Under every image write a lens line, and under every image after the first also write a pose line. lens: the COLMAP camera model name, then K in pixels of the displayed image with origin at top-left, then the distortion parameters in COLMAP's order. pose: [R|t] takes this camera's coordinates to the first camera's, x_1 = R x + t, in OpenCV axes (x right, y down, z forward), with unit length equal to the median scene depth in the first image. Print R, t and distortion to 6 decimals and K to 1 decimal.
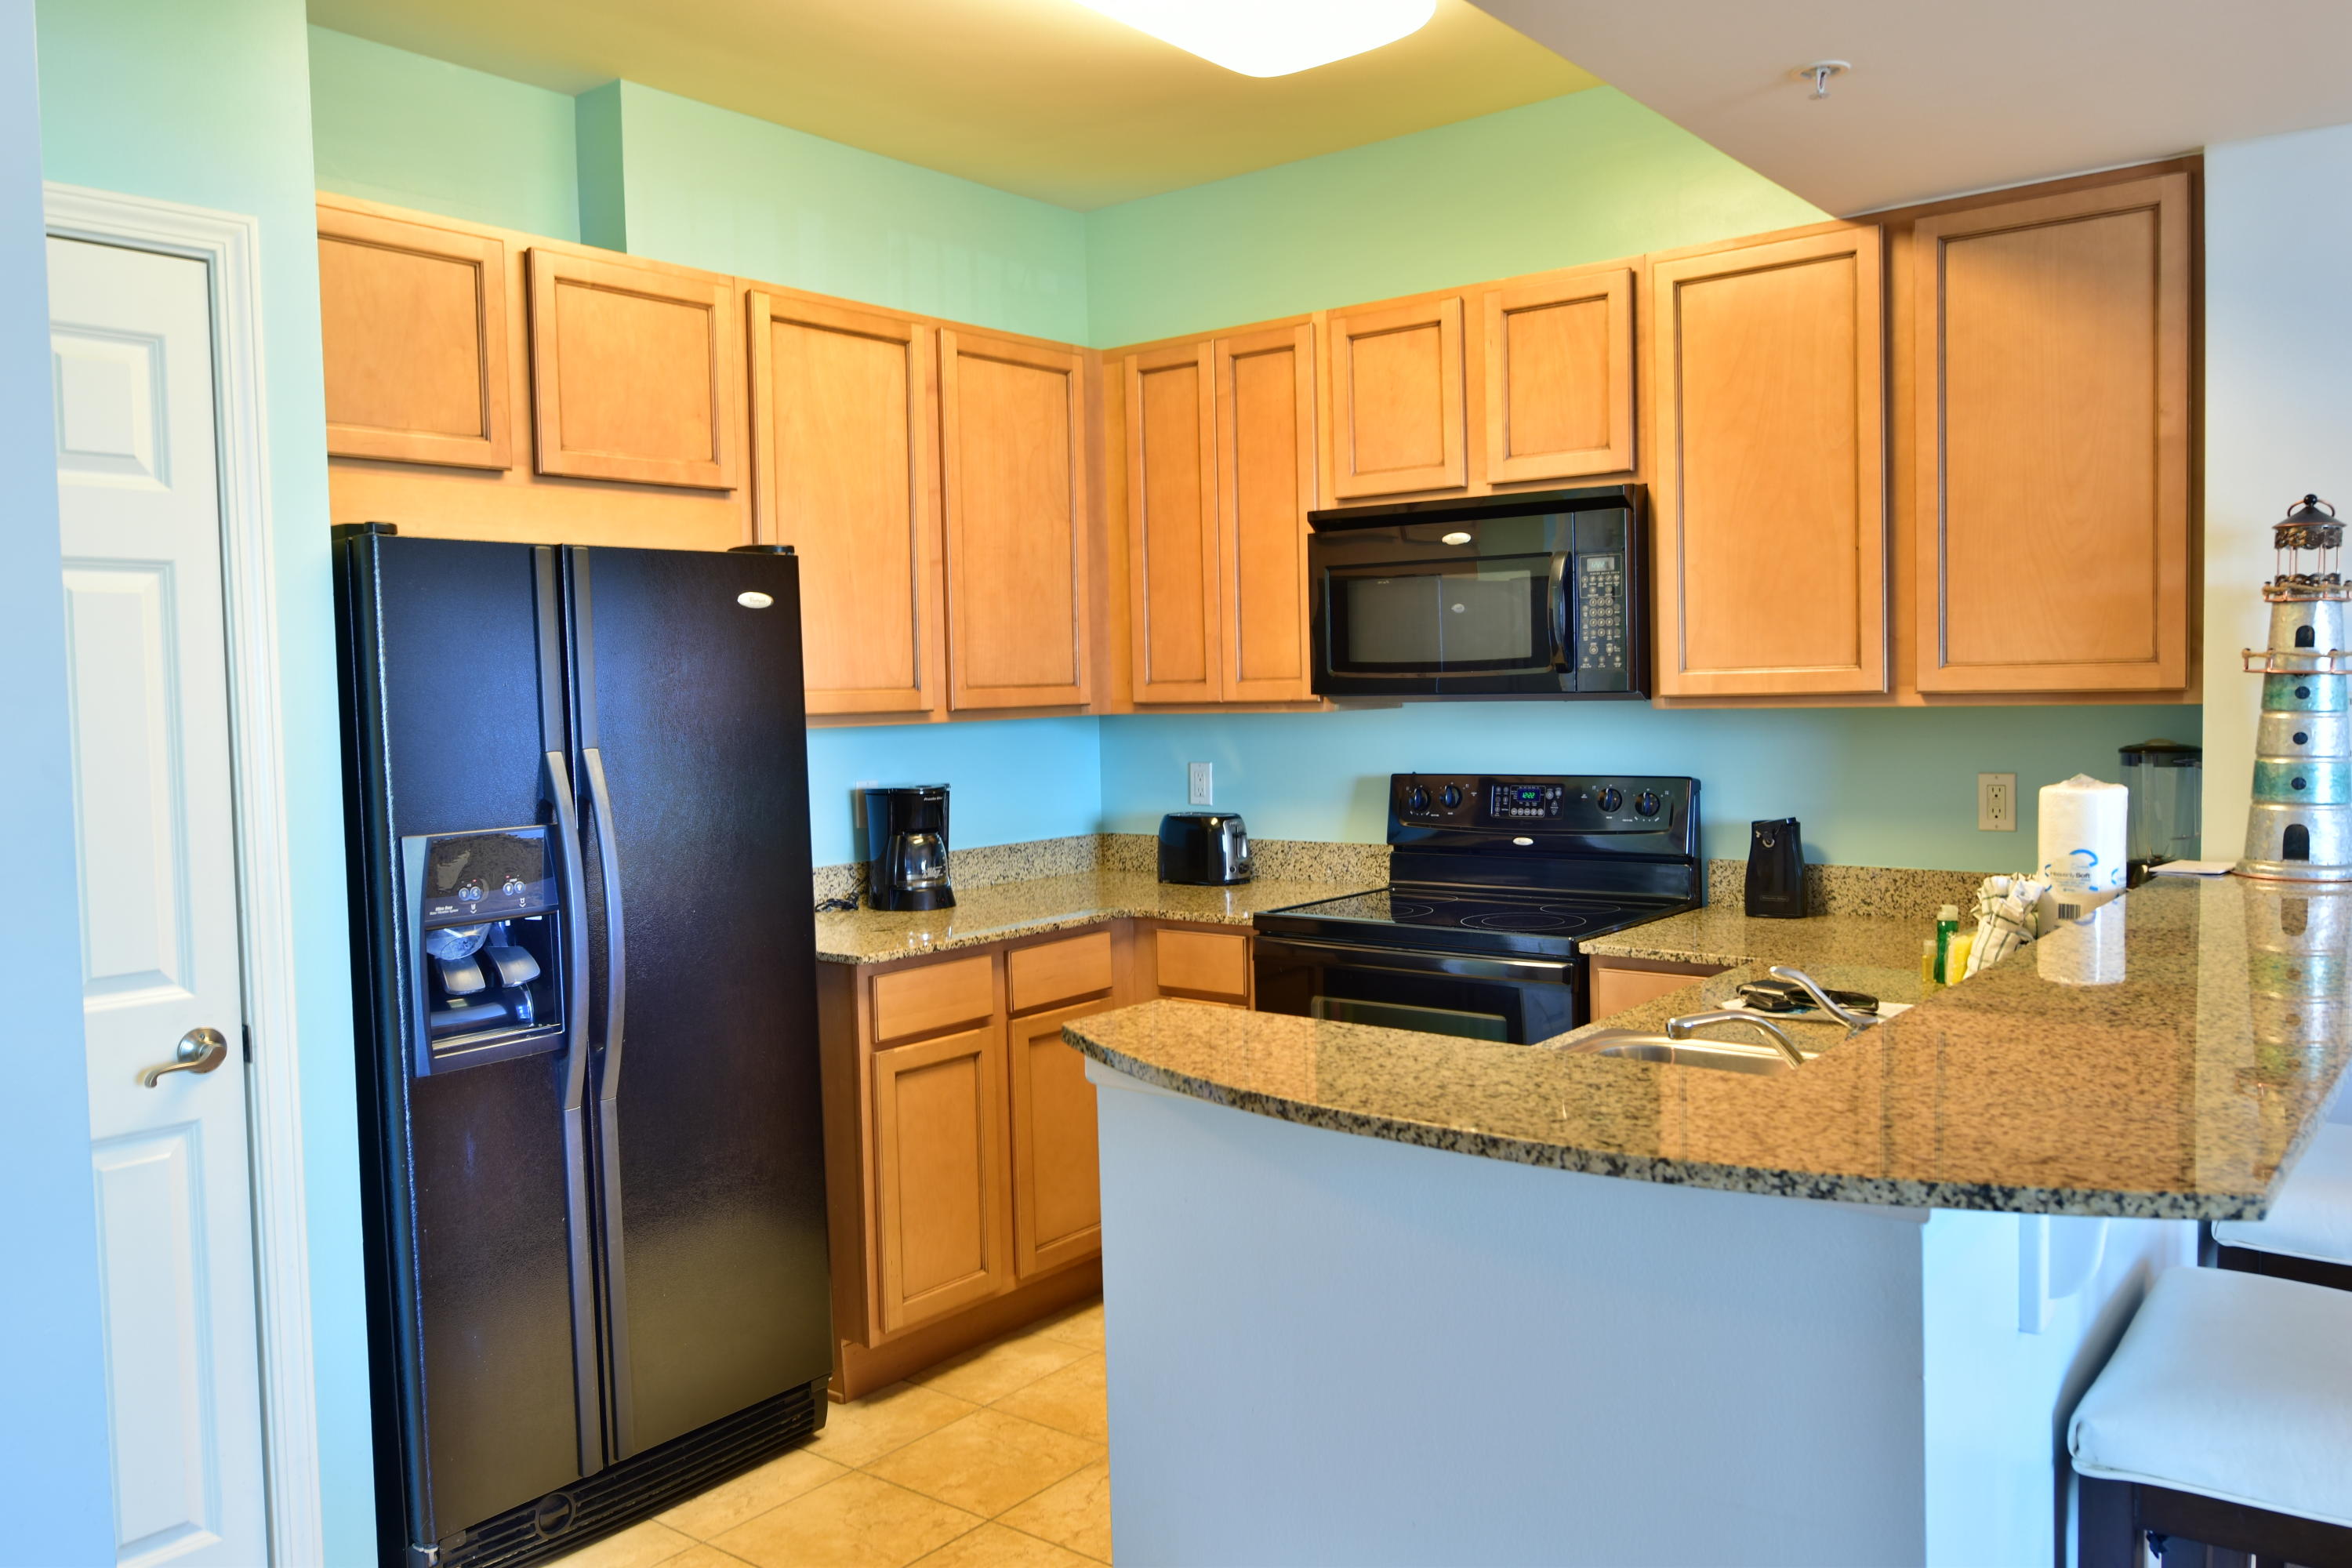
lens RADIAL K [[1791.3, 0, 1172.3], [0, 1791.3, 792.5], [0, 0, 1]] dist [-0.013688, -0.002072]
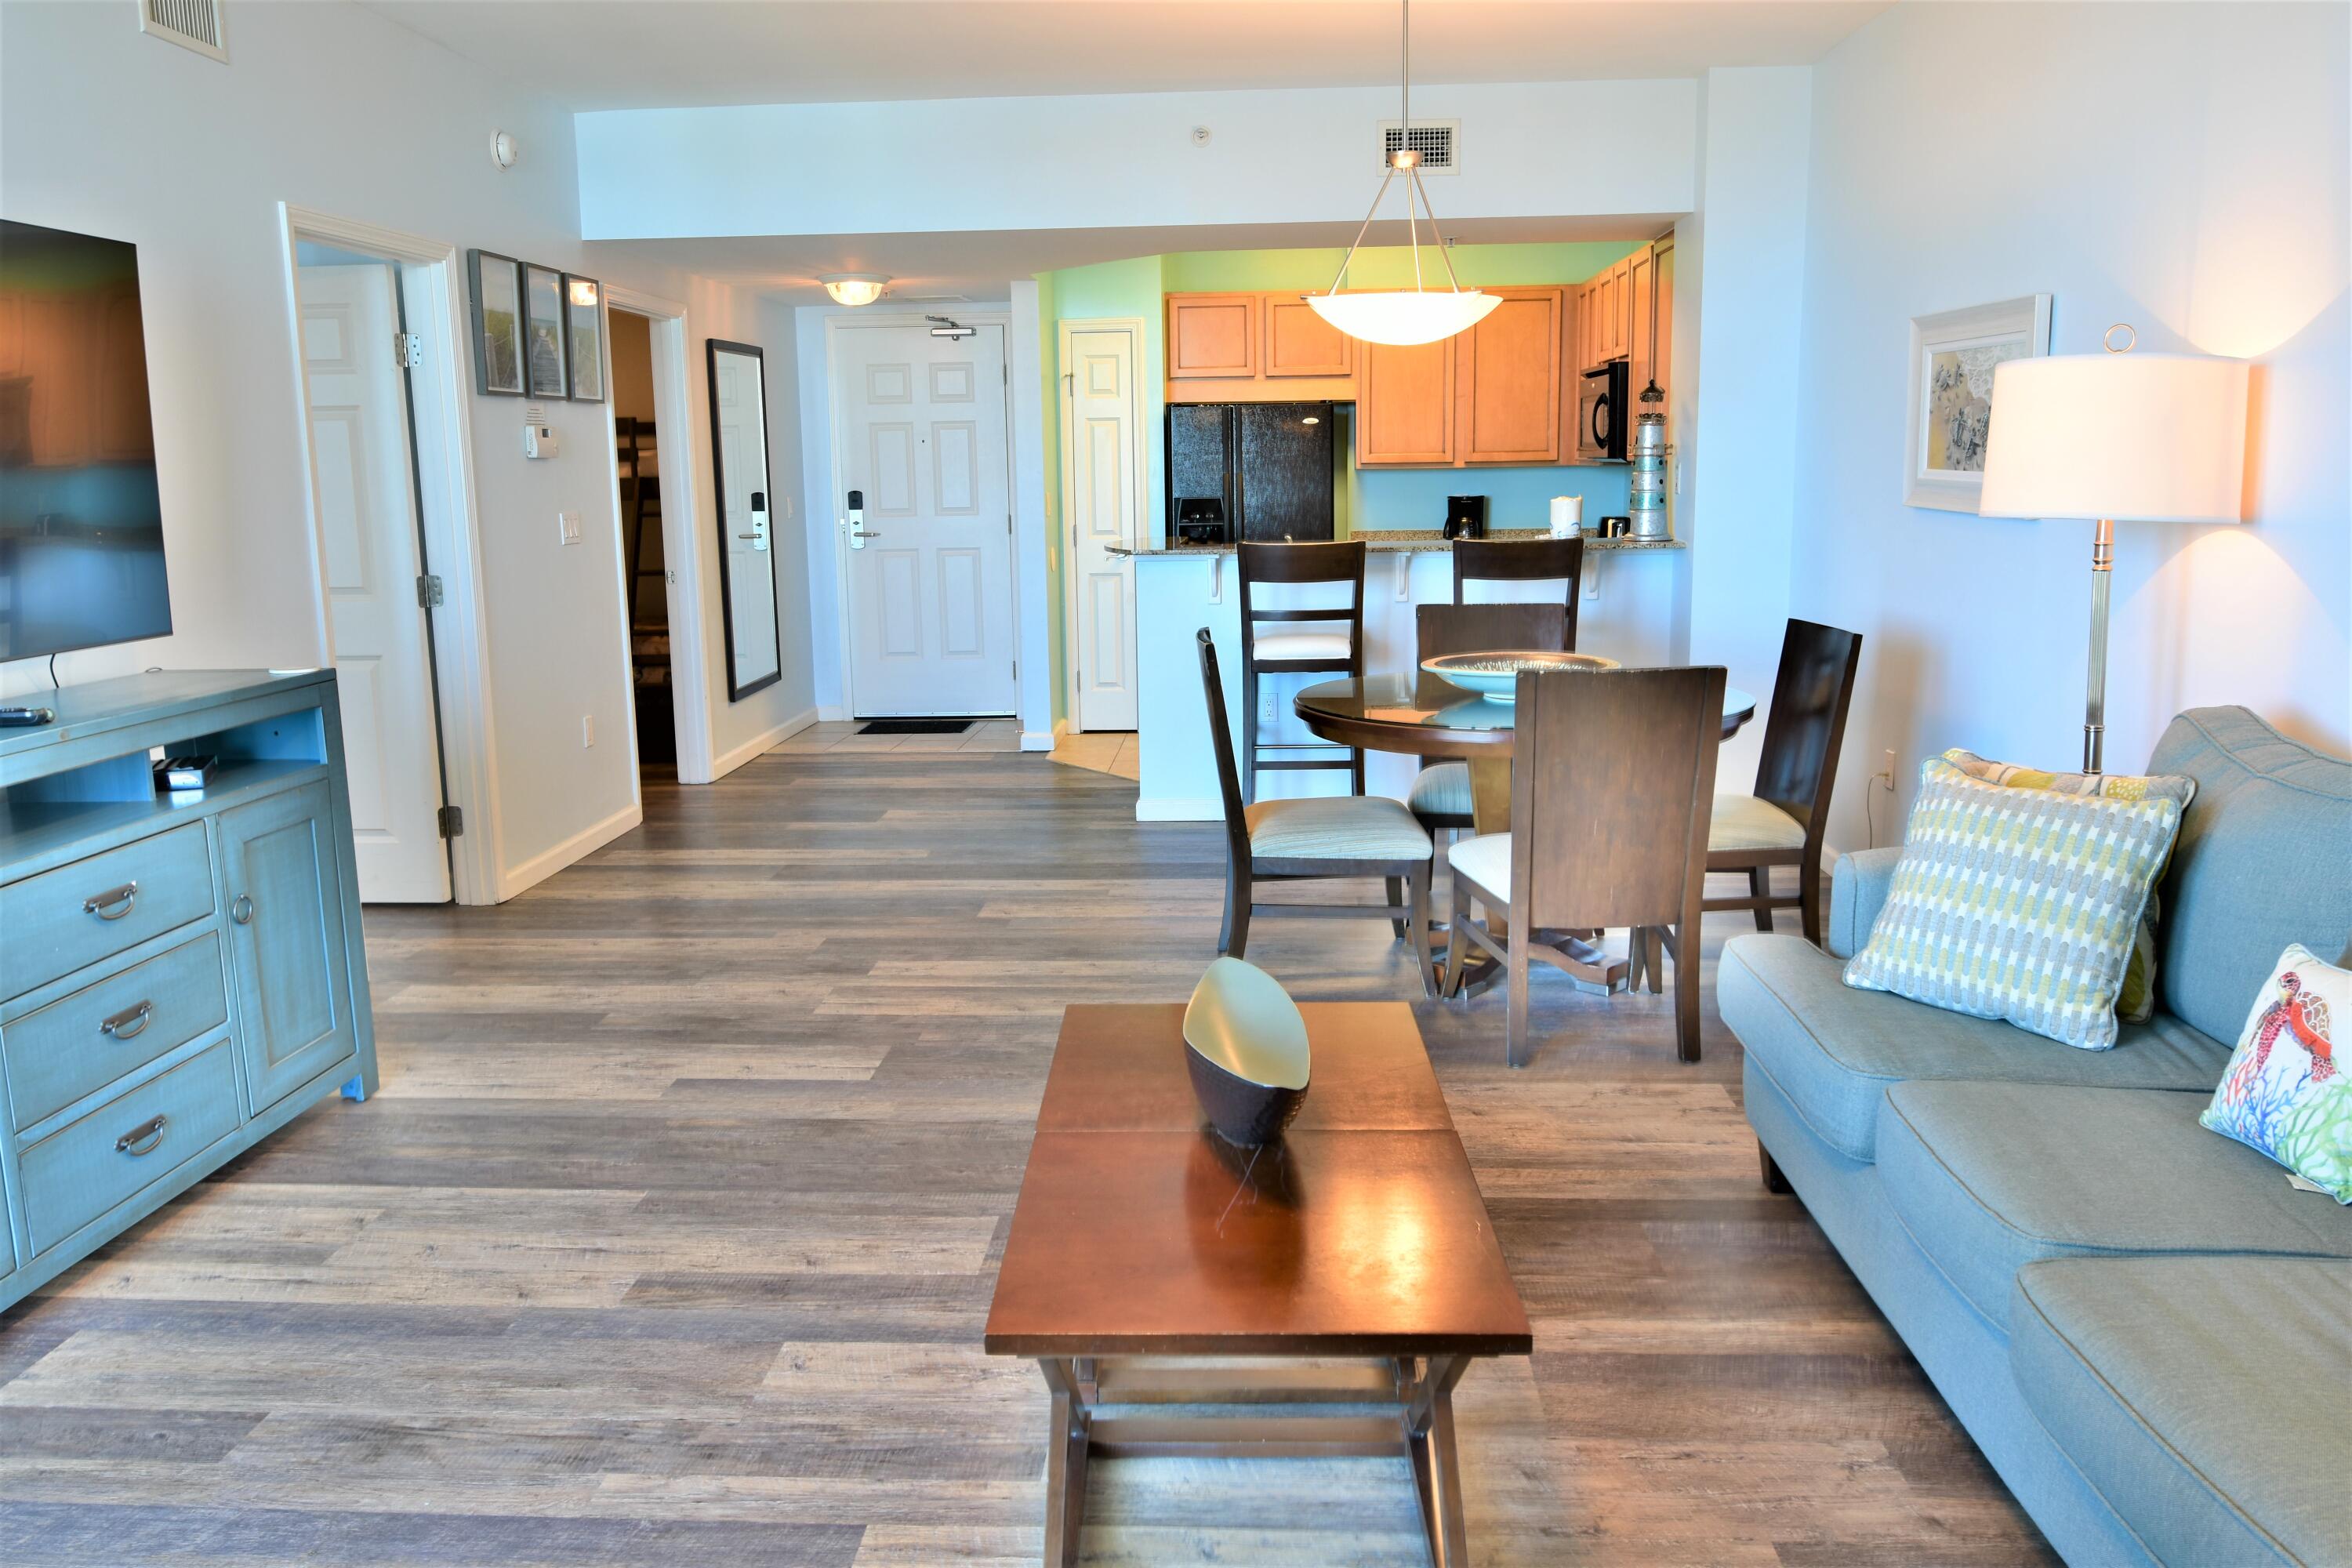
lens RADIAL K [[1791.3, 0, 1165.9], [0, 1791.3, 779.7], [0, 0, 1]] dist [-0.013688, -0.002072]
pose [[0.574912, 0.156183, -0.803171, 2.060870], [-0.044731, 0.986144, 0.159745, 0.006510], [0.816992, -0.055913, 0.573932, -0.845358]]
